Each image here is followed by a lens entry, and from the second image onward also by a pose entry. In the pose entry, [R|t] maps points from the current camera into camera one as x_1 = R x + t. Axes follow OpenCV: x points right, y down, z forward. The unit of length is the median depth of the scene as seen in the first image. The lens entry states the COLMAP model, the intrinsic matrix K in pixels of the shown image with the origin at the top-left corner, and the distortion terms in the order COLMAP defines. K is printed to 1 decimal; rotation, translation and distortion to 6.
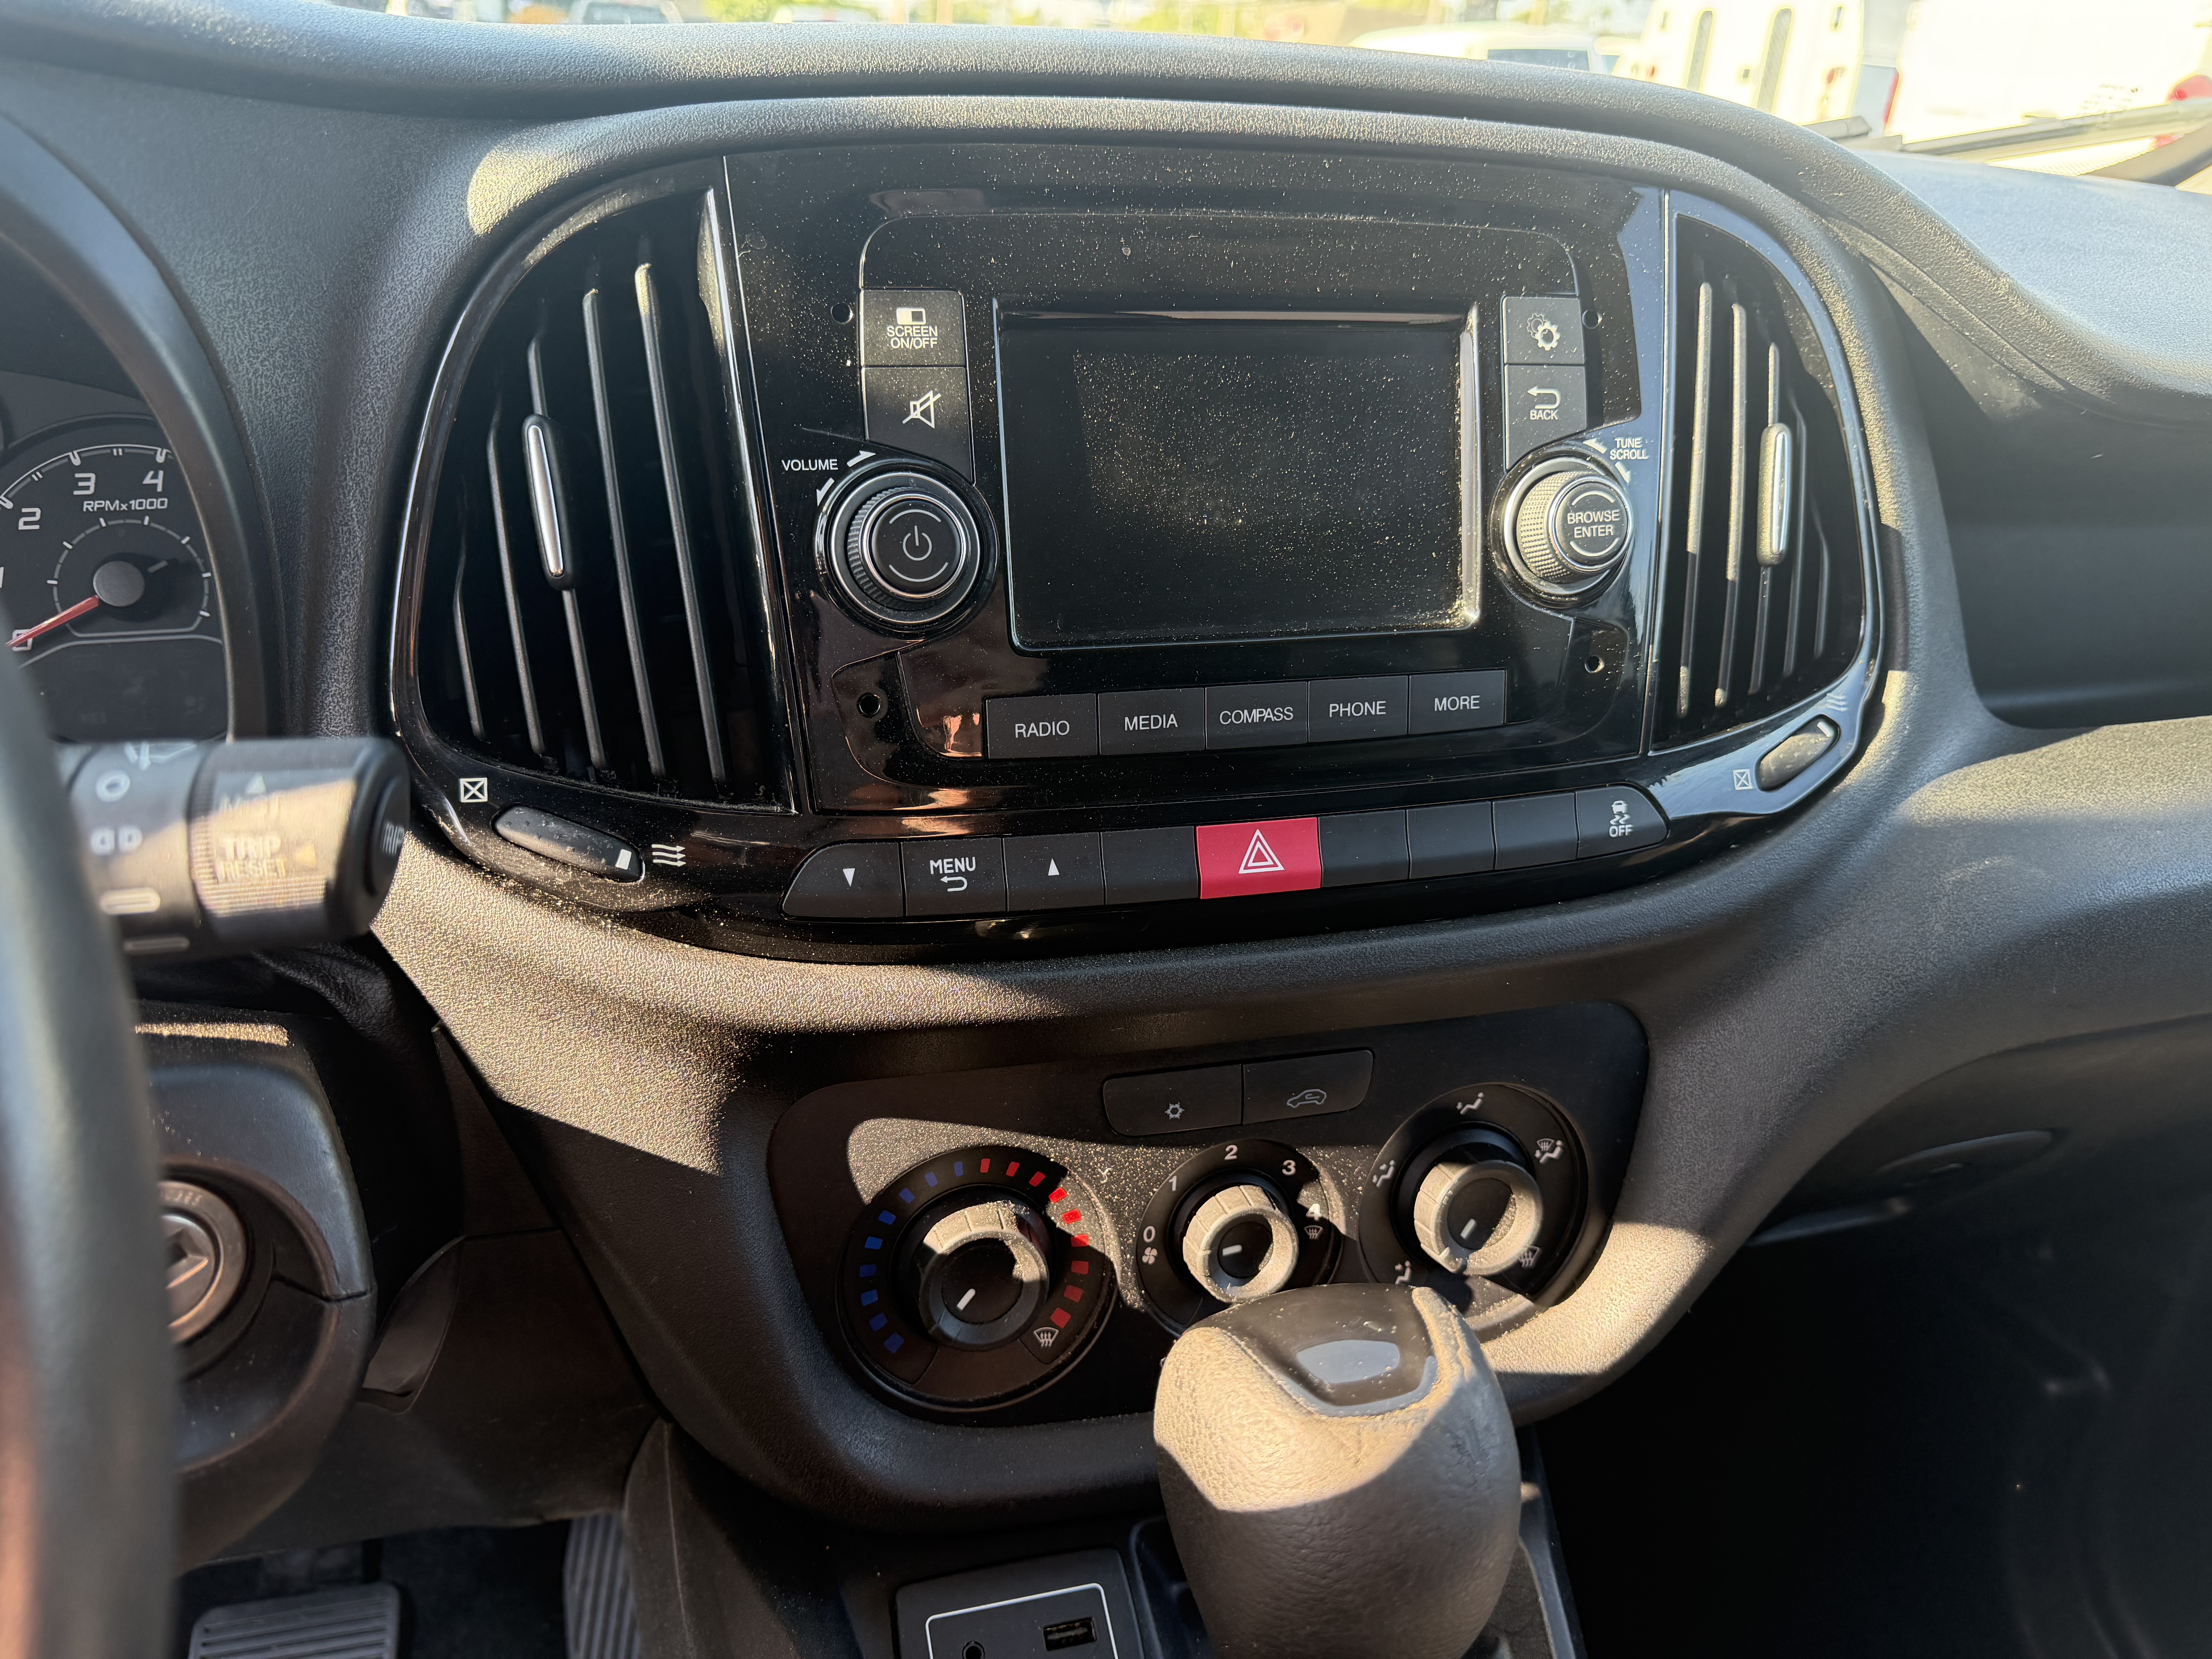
lens RADIAL K [[1575.7, 0, 1106.0], [0, 1575.7, 829.5], [0, 0, 1]] dist [0.137939, -0.164654]
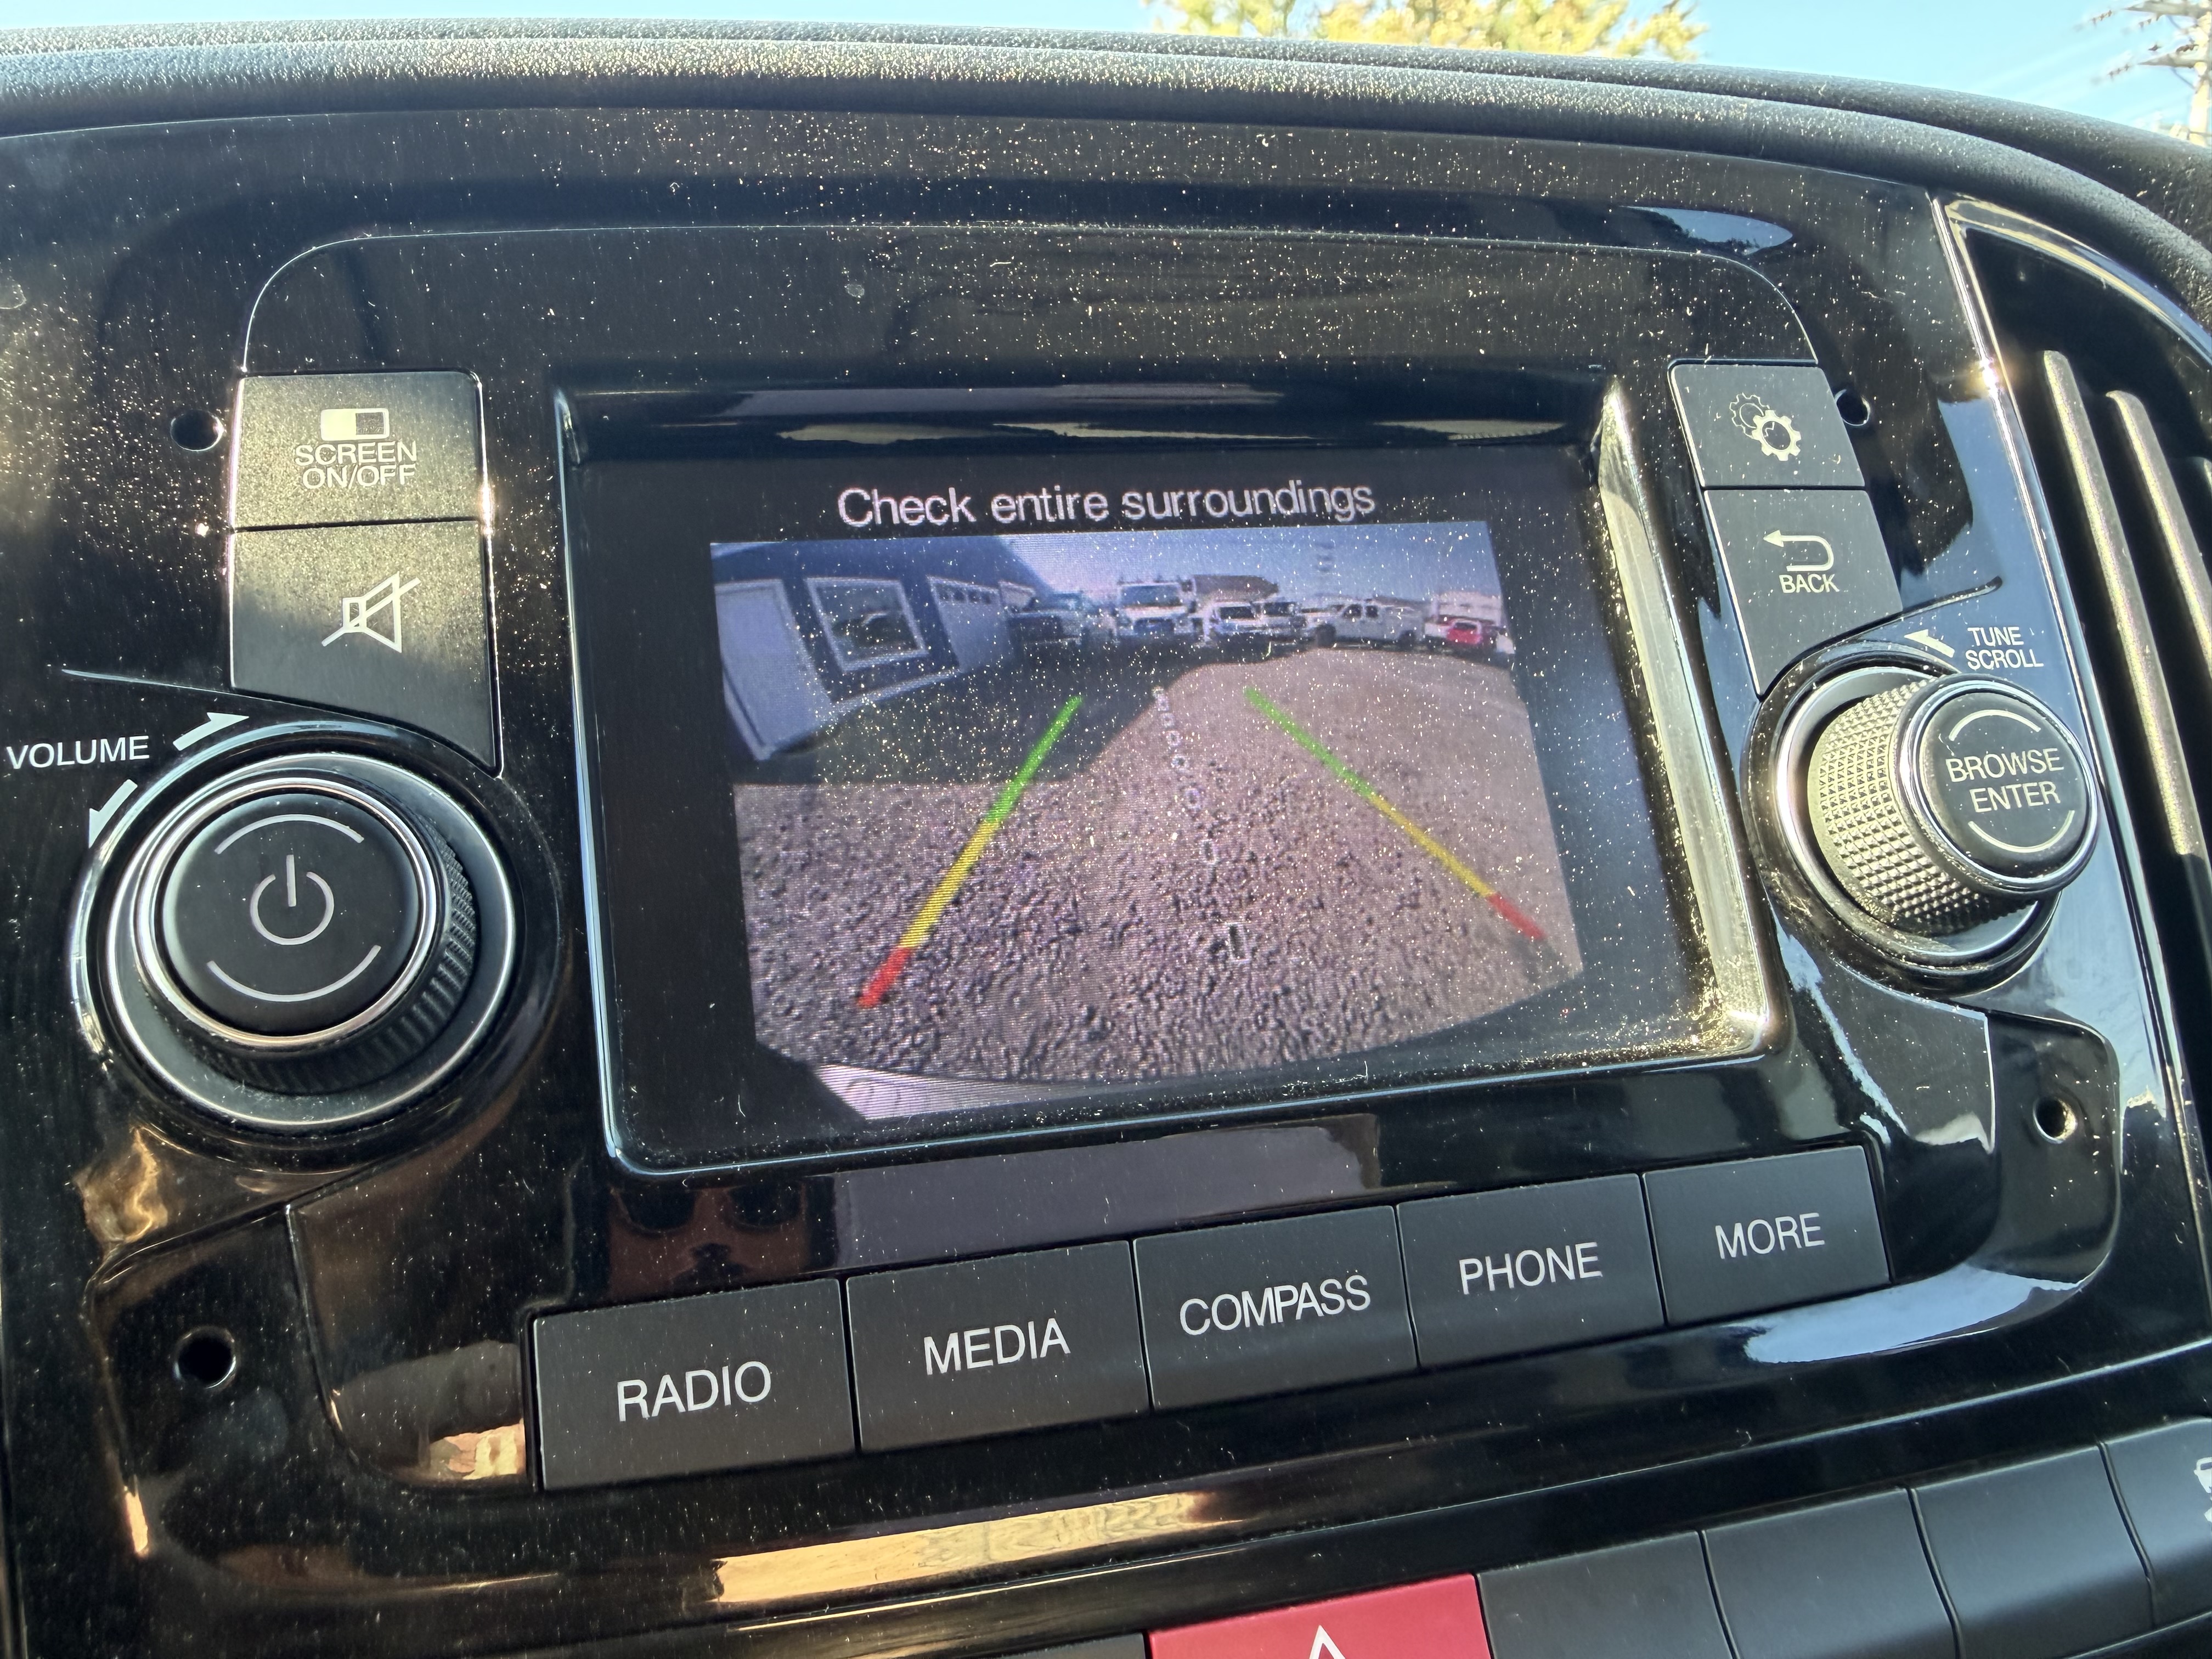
lens RADIAL K [[1561.8, 0, 963.3], [0, 1561.8, 861.6], [0, 0, 1]] dist [0.000772, 0.004372]
pose [[0.994499, -0.090719, -0.052365, 0.049169], [0.067966, 0.939259, -0.336411, -0.050510], [0.079703, 0.331001, 0.940258, 0.596123]]
